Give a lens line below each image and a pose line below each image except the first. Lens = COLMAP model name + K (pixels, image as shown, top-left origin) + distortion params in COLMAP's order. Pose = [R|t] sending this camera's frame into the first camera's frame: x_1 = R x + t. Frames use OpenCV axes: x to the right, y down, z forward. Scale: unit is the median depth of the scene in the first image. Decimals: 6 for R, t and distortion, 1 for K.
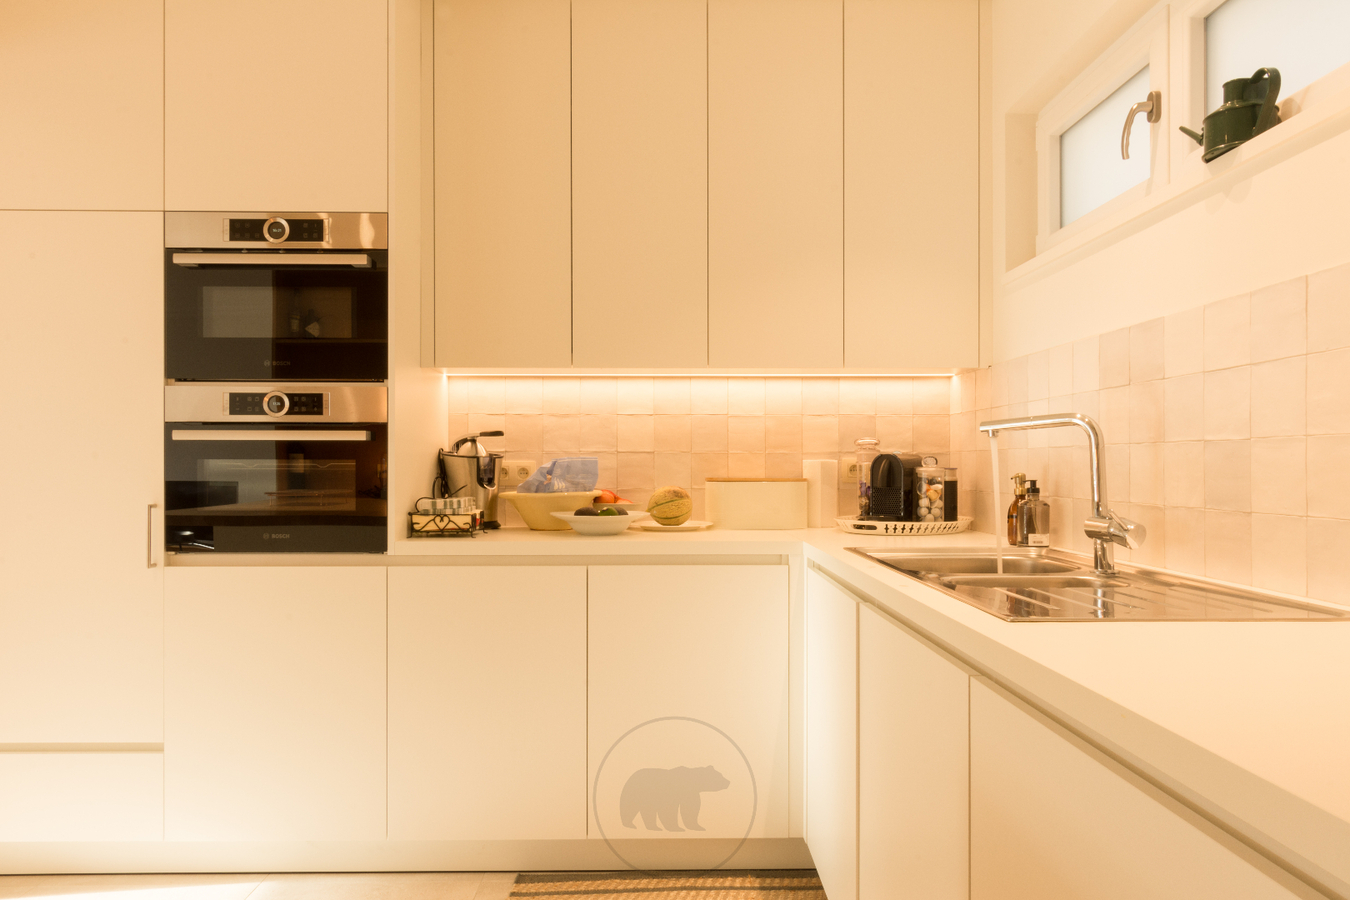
lens RADIAL K [[835.4, 0, 675.7], [0, 835.4, 456.8], [0, 0, 1]] dist [0.005249, -0.000897]
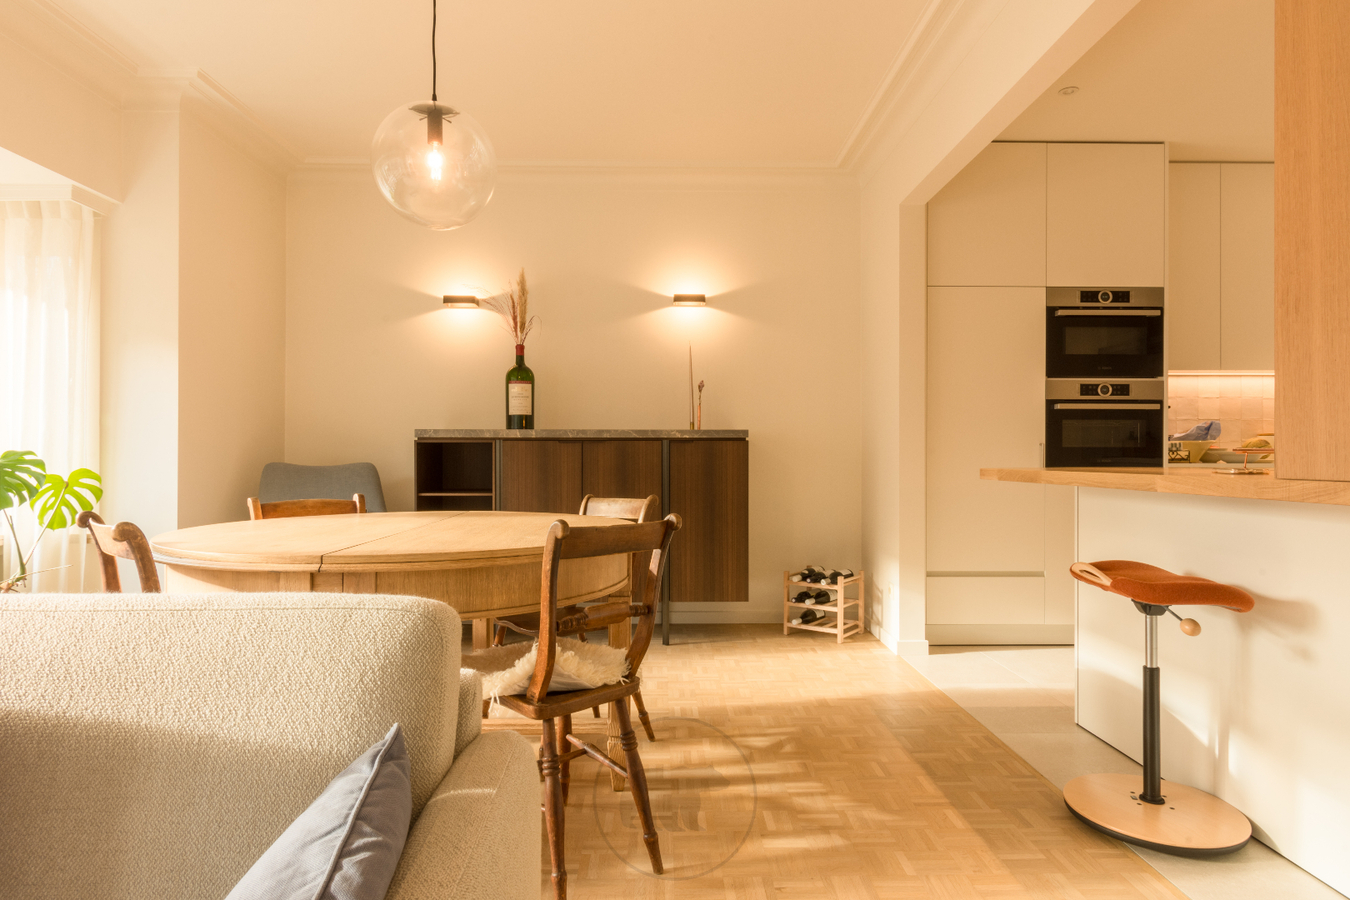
lens RADIAL K [[735.0, 0, 676.3], [0, 735.0, 451.0], [0, 0, 1]] dist [-0.001983, -0.001035]
pose [[0.999993, -0.001603, -0.003343, -1.428504], [0.001612, 0.999995, 0.002647, 0.067651], [0.003339, -0.002652, 0.999991, -0.642047]]
